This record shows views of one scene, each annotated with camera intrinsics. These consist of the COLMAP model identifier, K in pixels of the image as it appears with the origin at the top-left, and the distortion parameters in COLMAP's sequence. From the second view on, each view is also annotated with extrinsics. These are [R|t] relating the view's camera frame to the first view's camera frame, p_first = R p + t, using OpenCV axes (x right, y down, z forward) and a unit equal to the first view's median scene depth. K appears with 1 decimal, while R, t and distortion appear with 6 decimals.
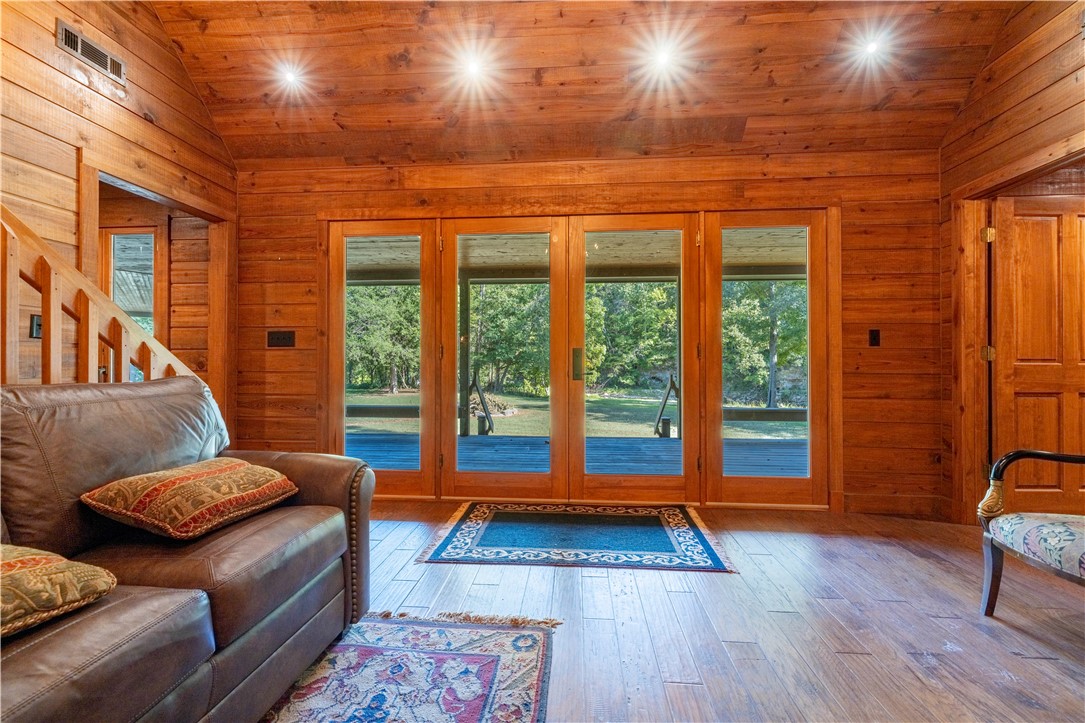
lens RADIAL K [[456.6, 0, 546.6], [0, 456.6, 362.8], [0, 0, 1]] dist [-0.000265, 0.001076]
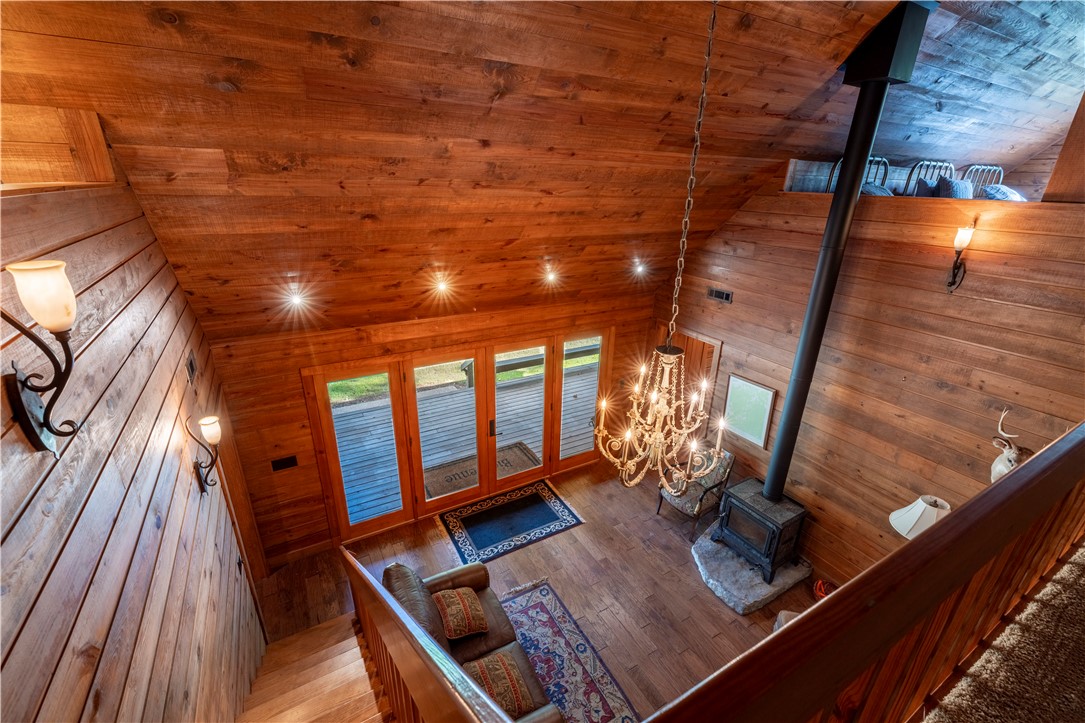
lens RADIAL K [[456.6, 0, 546.6], [0, 456.6, 362.8], [0, 0, 1]] dist [-0.000265, 0.001076]
pose [[0.825688, -0.185599, 0.532721, -0.652839], [-0.026952, 0.930272, 0.365879, -0.886243], [-0.563483, -0.316459, 0.763112, -0.359293]]
